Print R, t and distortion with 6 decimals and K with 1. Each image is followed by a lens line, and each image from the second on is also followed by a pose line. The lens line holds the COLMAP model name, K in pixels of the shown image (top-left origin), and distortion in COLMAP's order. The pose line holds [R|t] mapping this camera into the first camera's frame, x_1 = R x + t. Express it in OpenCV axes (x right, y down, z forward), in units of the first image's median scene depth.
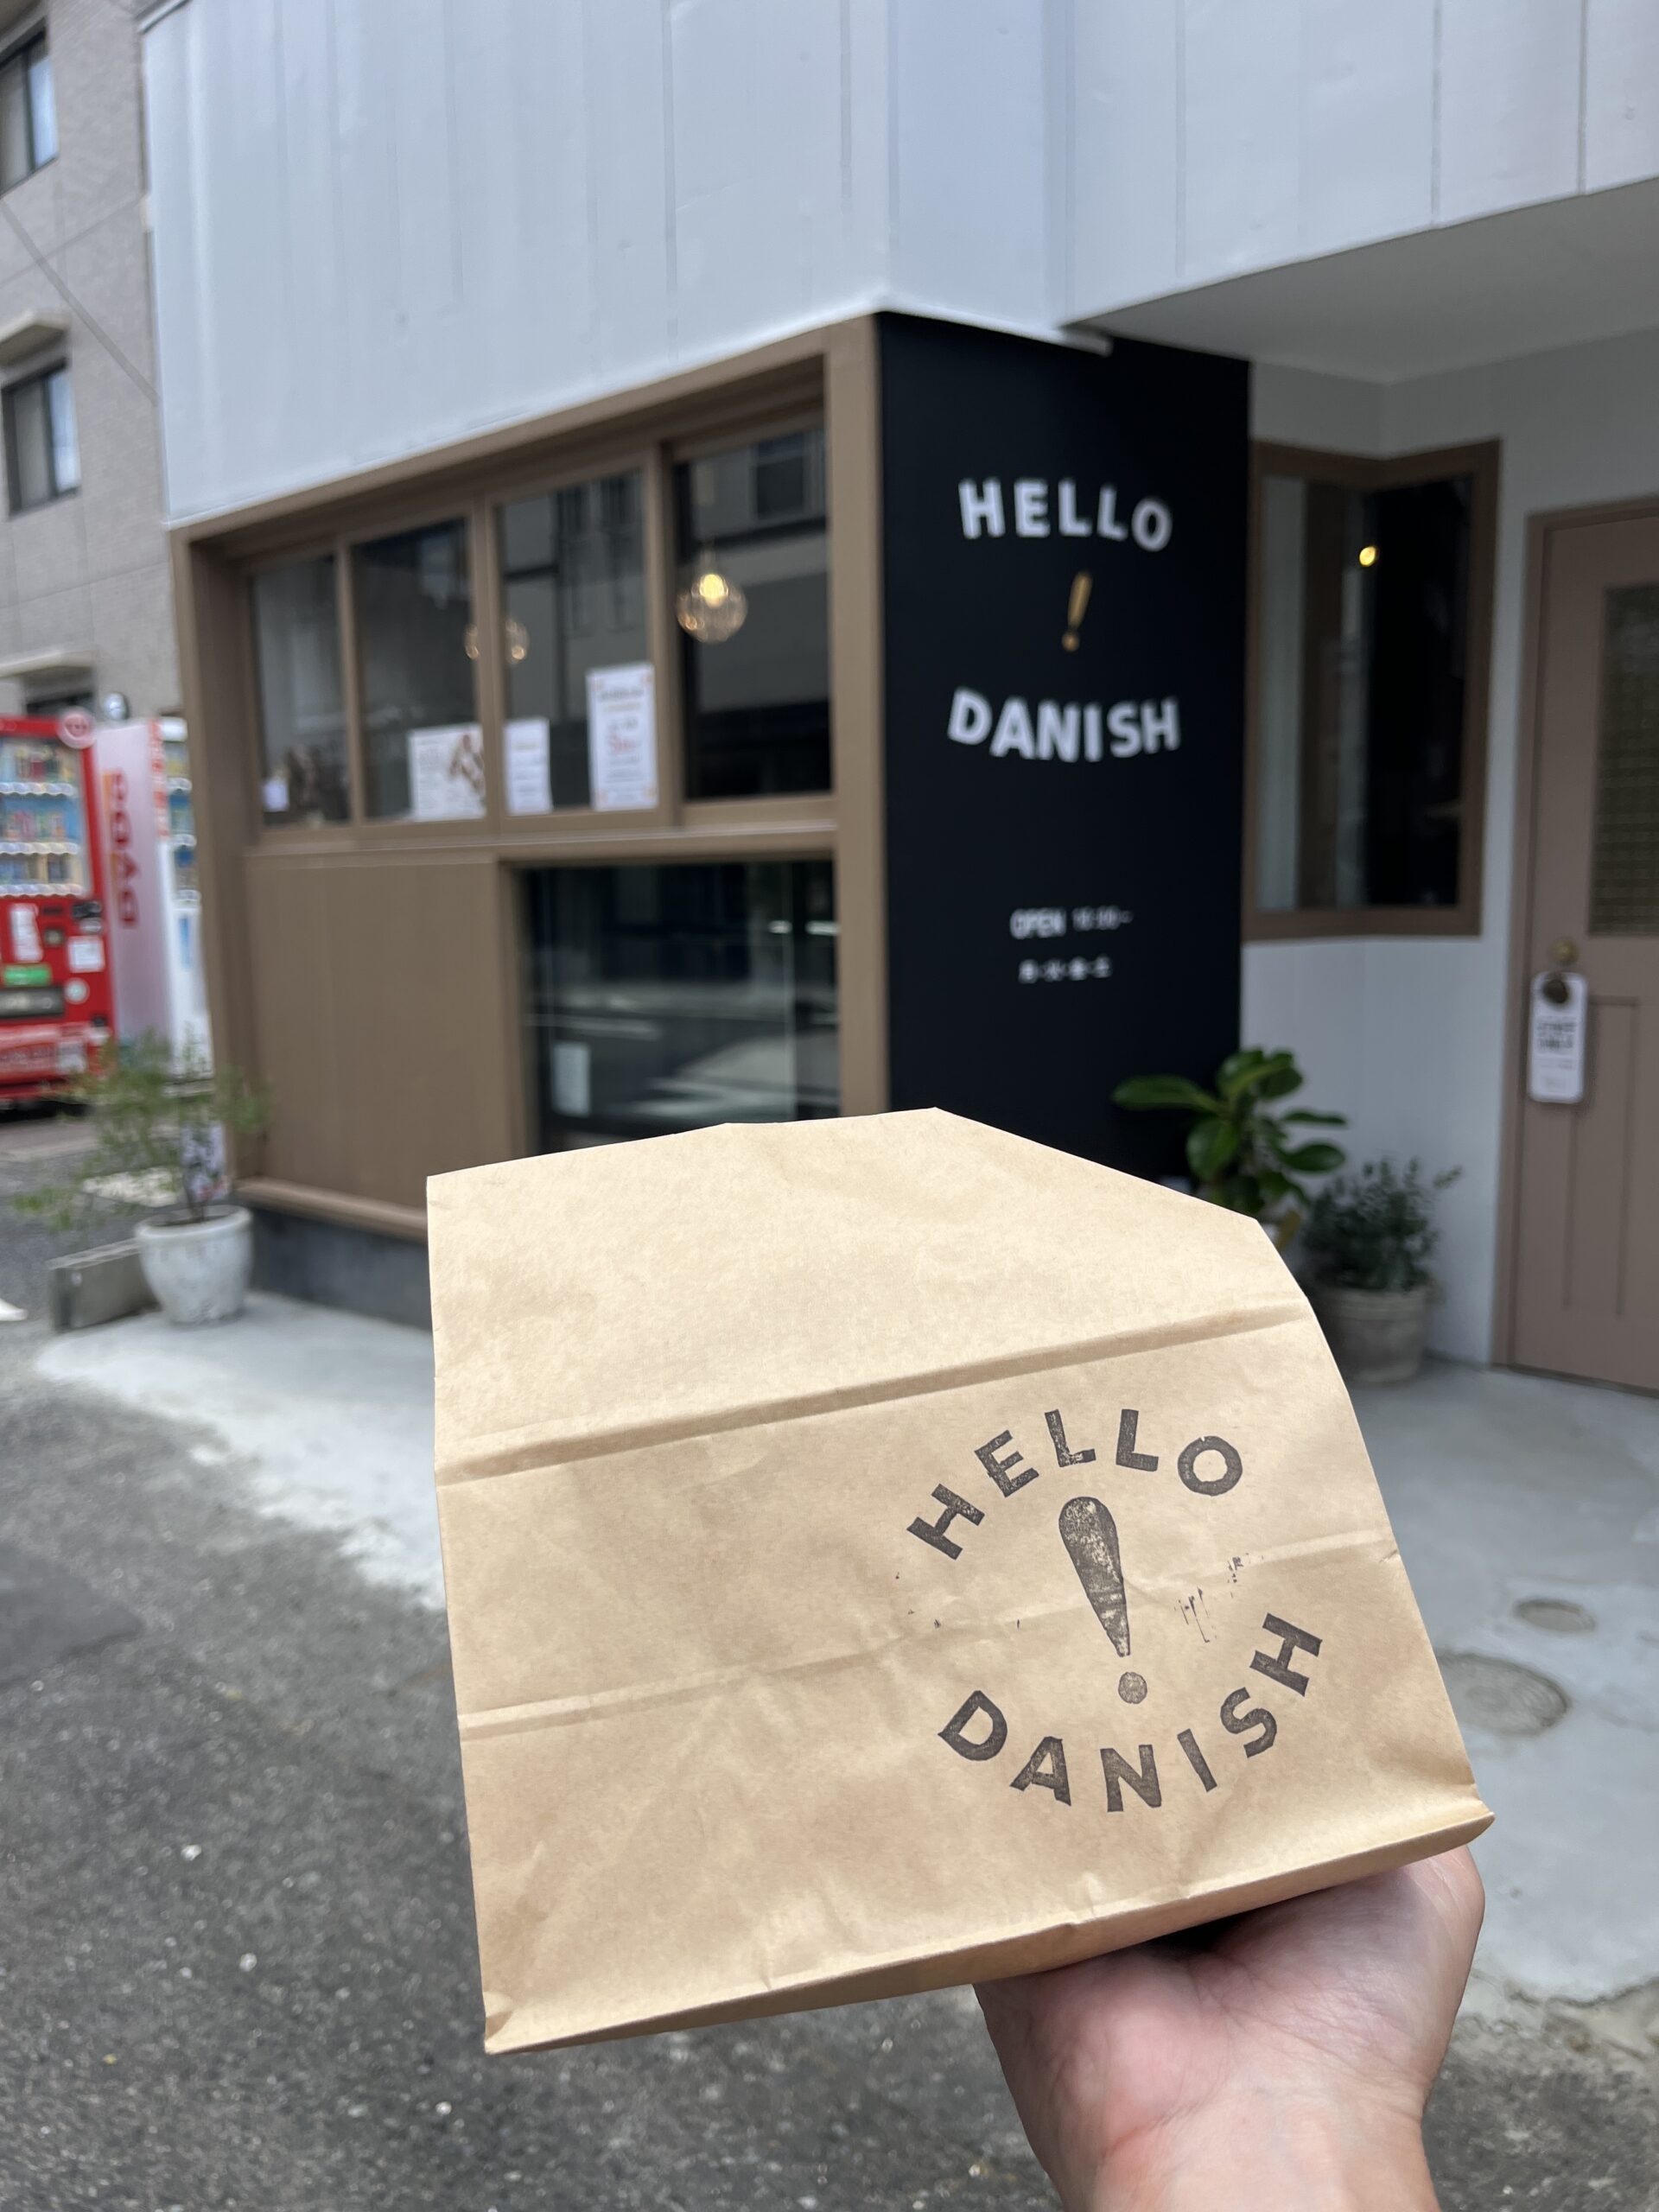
lens RADIAL K [[1679.5, 0, 832.3], [0, 1679.5, 1122.4], [0, 0, 1]] dist [0.055215, -0.065573]
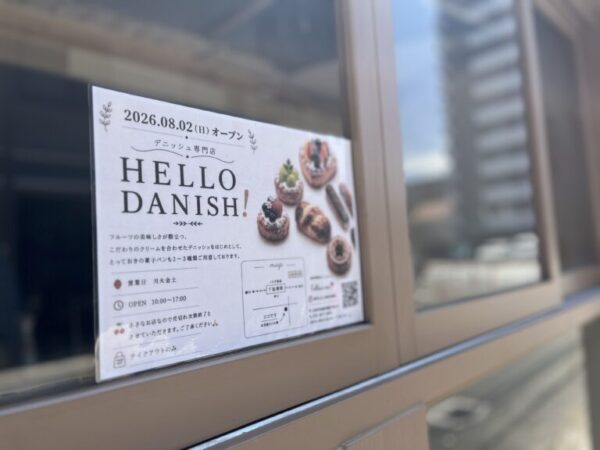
lens RADIAL K [[455.6, 0, 297.4], [0, 455.6, 222.5], [0, 0, 1]] dist [0.055215, -0.065573]
pose [[0.060159, 0.087275, 0.994366, -0.379183], [0.203113, 0.974259, -0.097798, -0.224993], [-0.977306, 0.207852, 0.040884, 1.133618]]
